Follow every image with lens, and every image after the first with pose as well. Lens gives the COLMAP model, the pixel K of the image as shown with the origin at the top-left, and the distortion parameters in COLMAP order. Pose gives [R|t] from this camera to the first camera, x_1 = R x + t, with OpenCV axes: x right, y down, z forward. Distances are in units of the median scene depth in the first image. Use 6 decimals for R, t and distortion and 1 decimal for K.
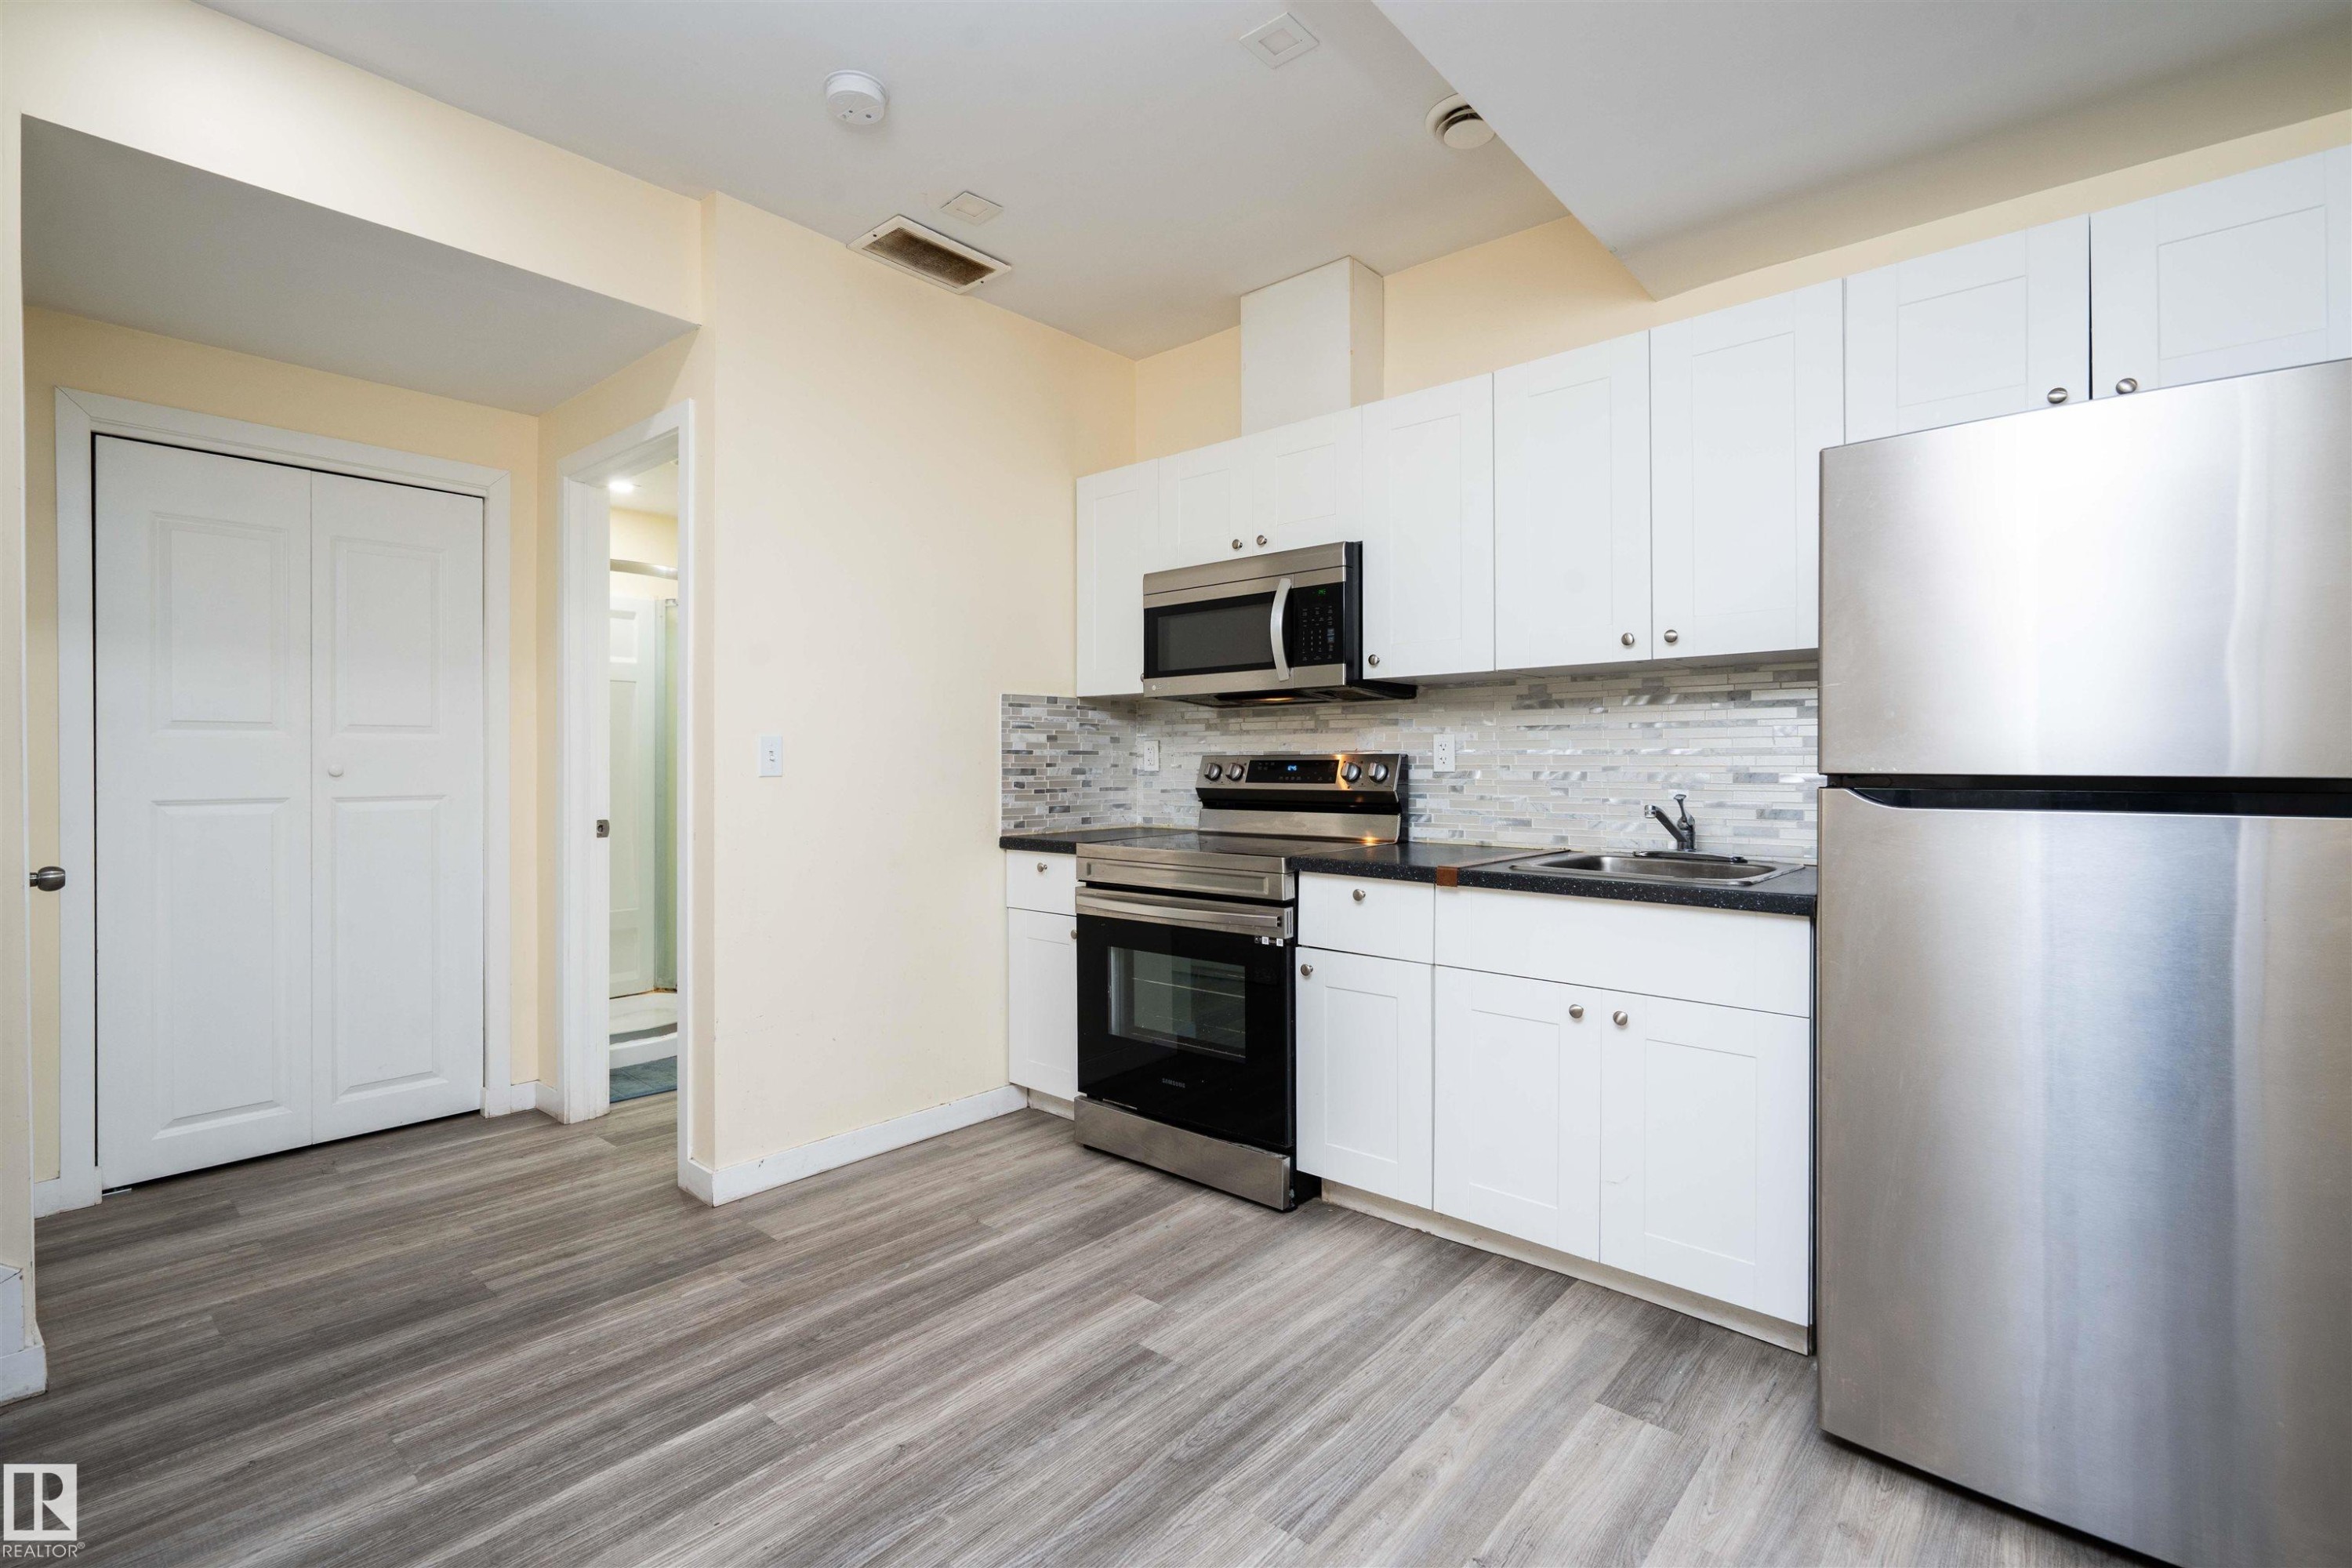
lens RADIAL K [[1078.4, 0, 1182.3], [0, 1078.4, 763.4], [0, 0, 1]] dist [-0.001432, 0.000414]
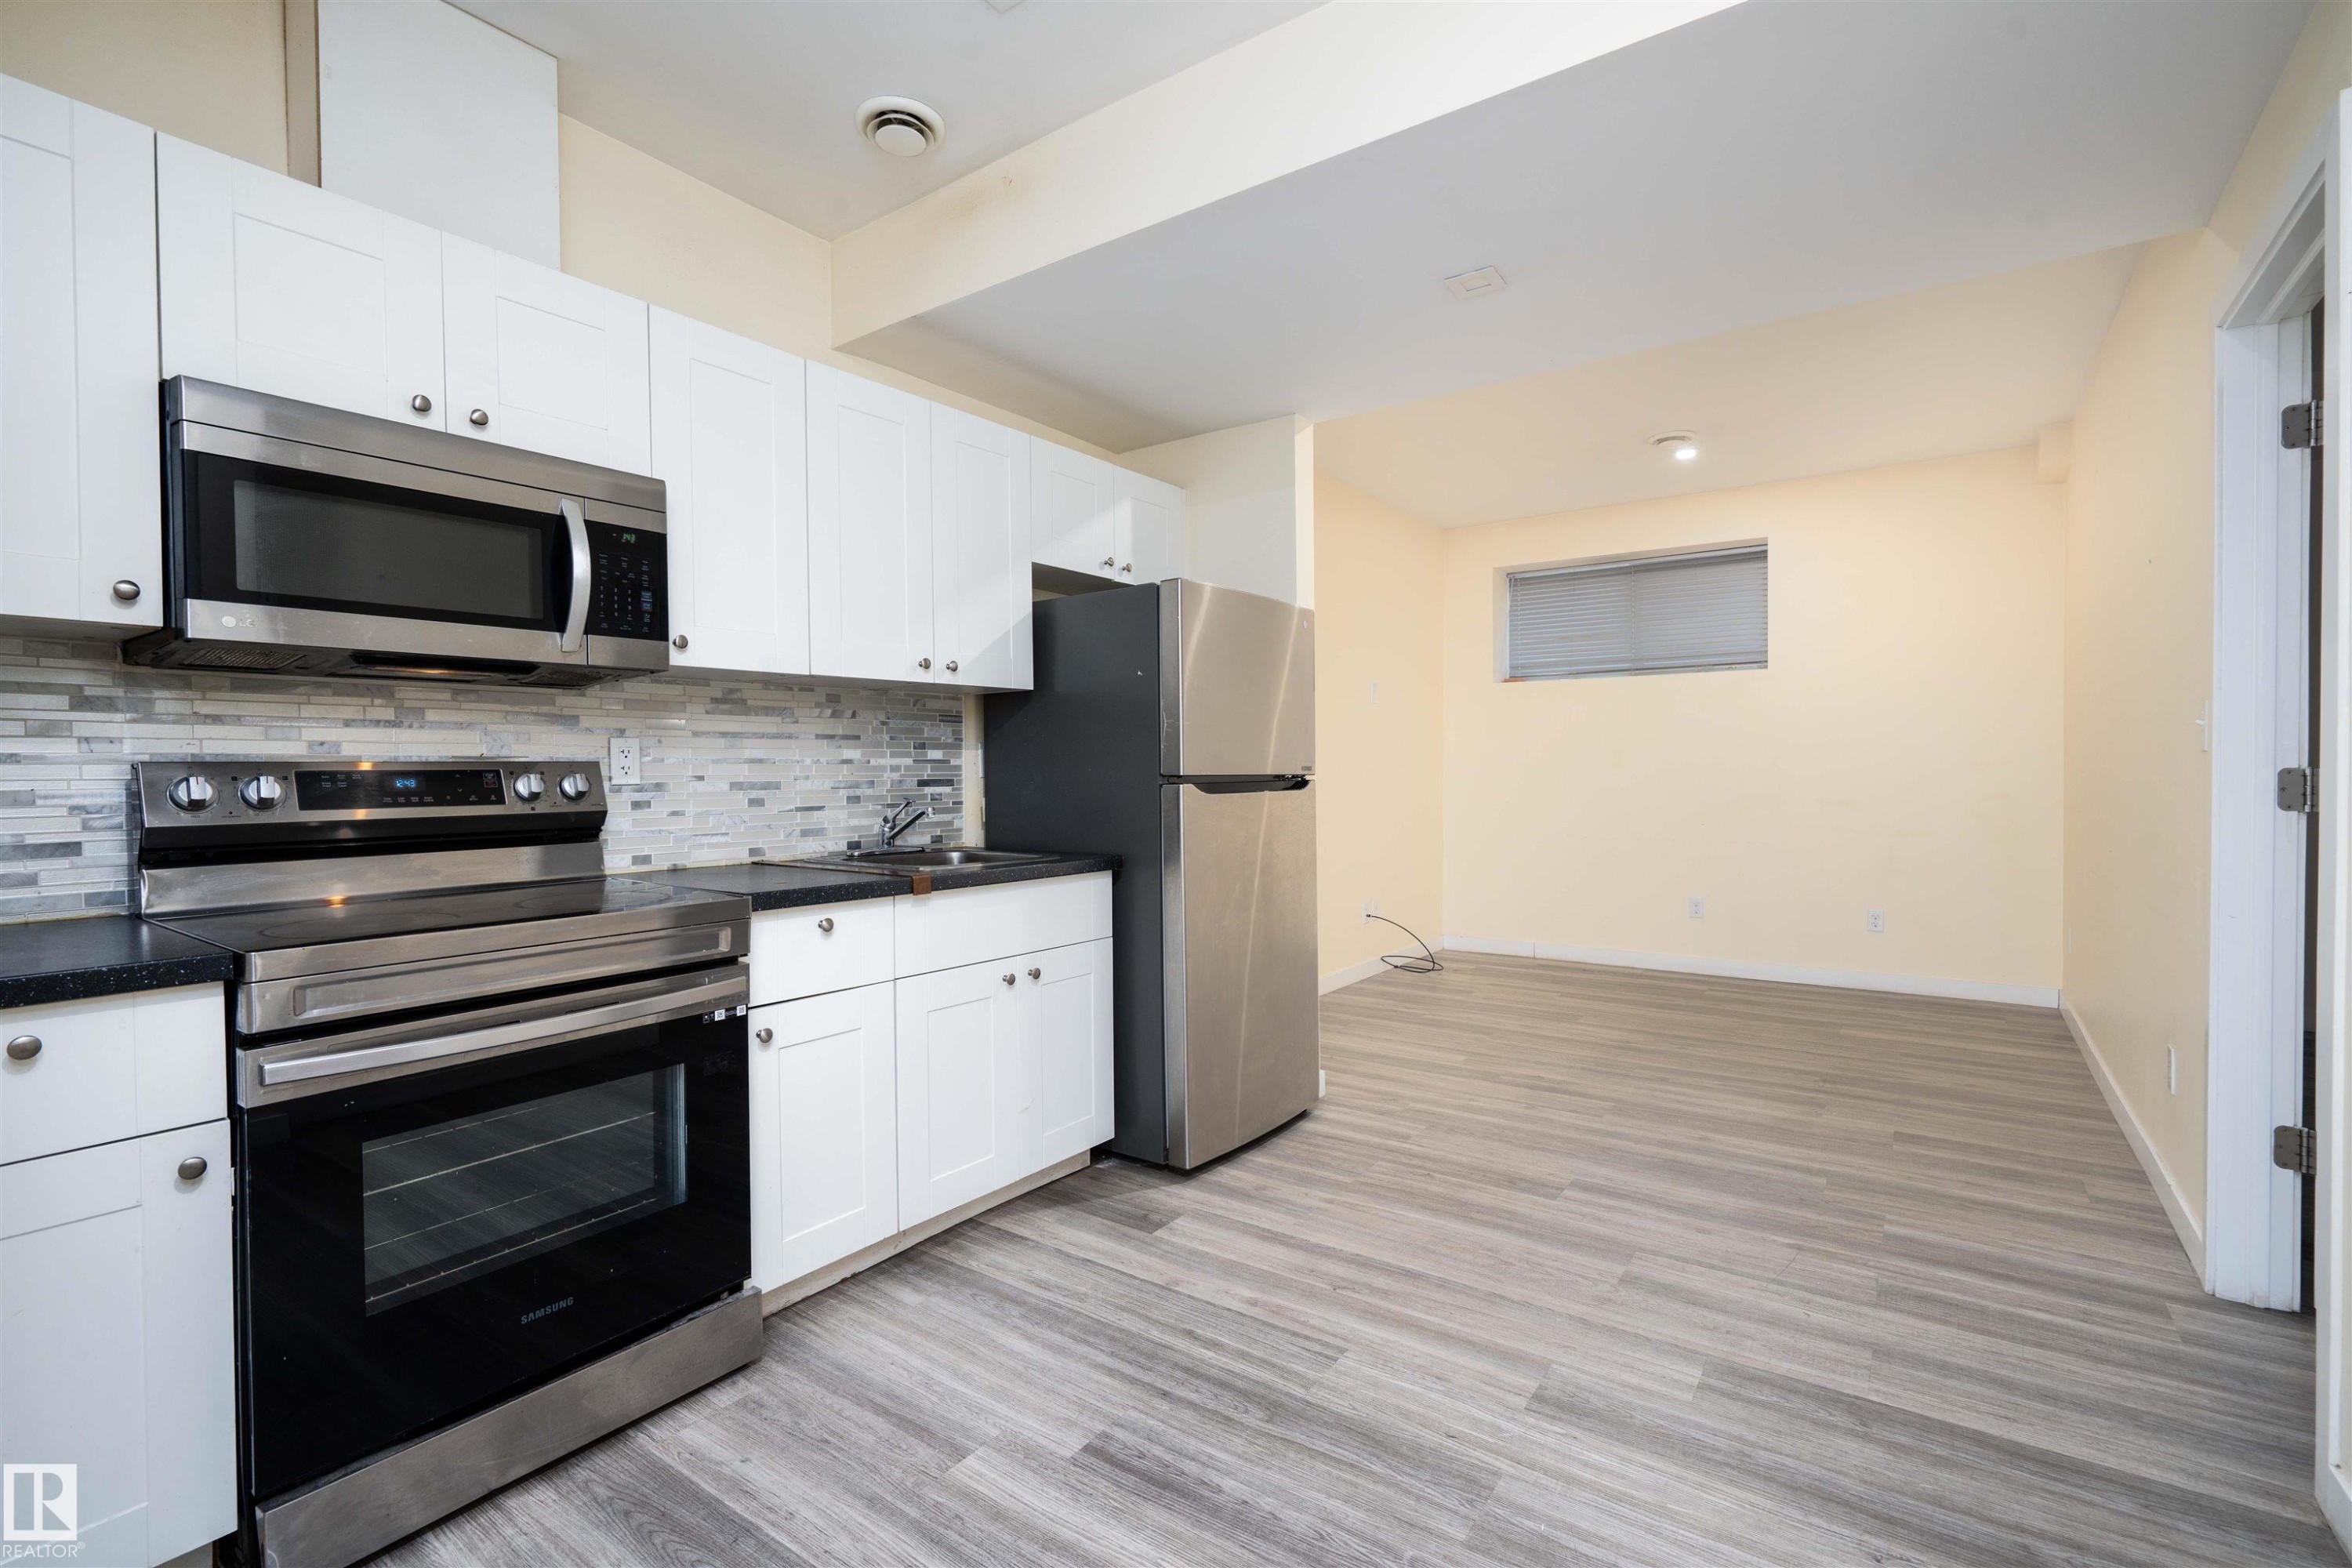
lens RADIAL K [[1046.7, 0, 1176.0], [0, 1046.7, 784.0], [0, 0, 1]] dist [-0.001687, -0.000026]
pose [[-0.090816, -0.013367, 0.995778, -0.665908], [0.009056, 0.999857, 0.014247, 0.000090], [-0.995826, 0.010312, -0.090682, 0.766402]]
